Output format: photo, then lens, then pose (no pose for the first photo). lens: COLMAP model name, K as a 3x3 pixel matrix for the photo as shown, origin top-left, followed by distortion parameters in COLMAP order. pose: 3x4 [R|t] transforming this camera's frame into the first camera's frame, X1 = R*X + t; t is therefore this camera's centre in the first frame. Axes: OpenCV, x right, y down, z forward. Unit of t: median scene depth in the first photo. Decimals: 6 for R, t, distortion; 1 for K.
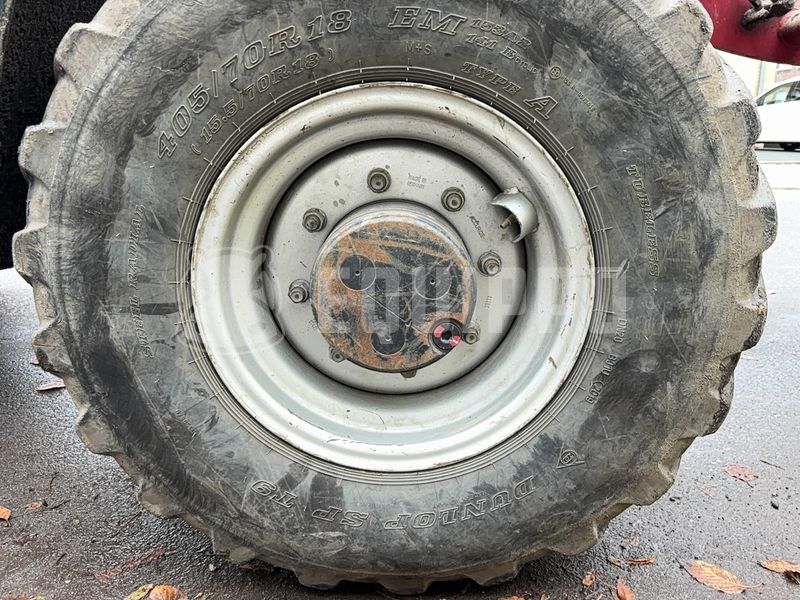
lens RADIAL K [[613.2, 0, 401.4], [0, 613.2, 302.8], [0, 0, 1]] dist [0.055029, -0.083925]
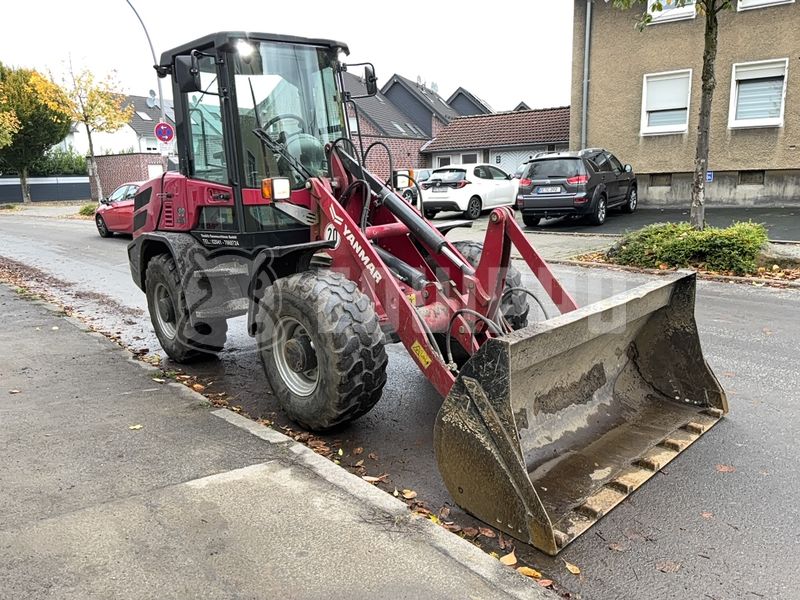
lens RADIAL K [[613.2, 0, 401.4], [0, 613.2, 302.8], [0, 0, 1]] dist [0.055029, -0.083925]
pose [[0.683026, 0.130342, -0.718670, 4.138805], [-0.161883, 0.986492, 0.025061, -0.714649], [0.712228, 0.099223, 0.694900, -1.884334]]
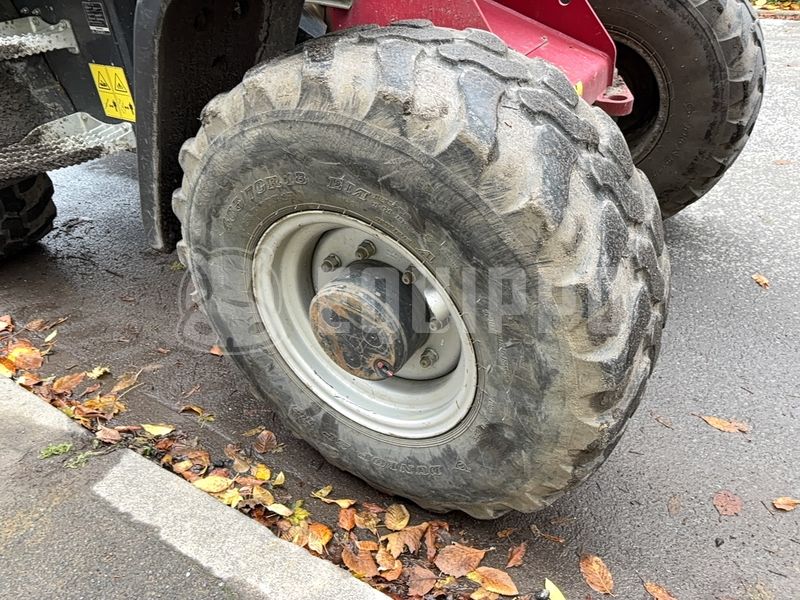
lens RADIAL K [[613.2, 0, 401.4], [0, 613.2, 302.8], [0, 0, 1]] dist [0.055029, -0.083925]
pose [[0.854050, 0.260424, -0.450309, 0.758268], [-0.093797, 0.928567, 0.359118, -0.650751], [0.511665, -0.264467, 0.817469, -0.147771]]
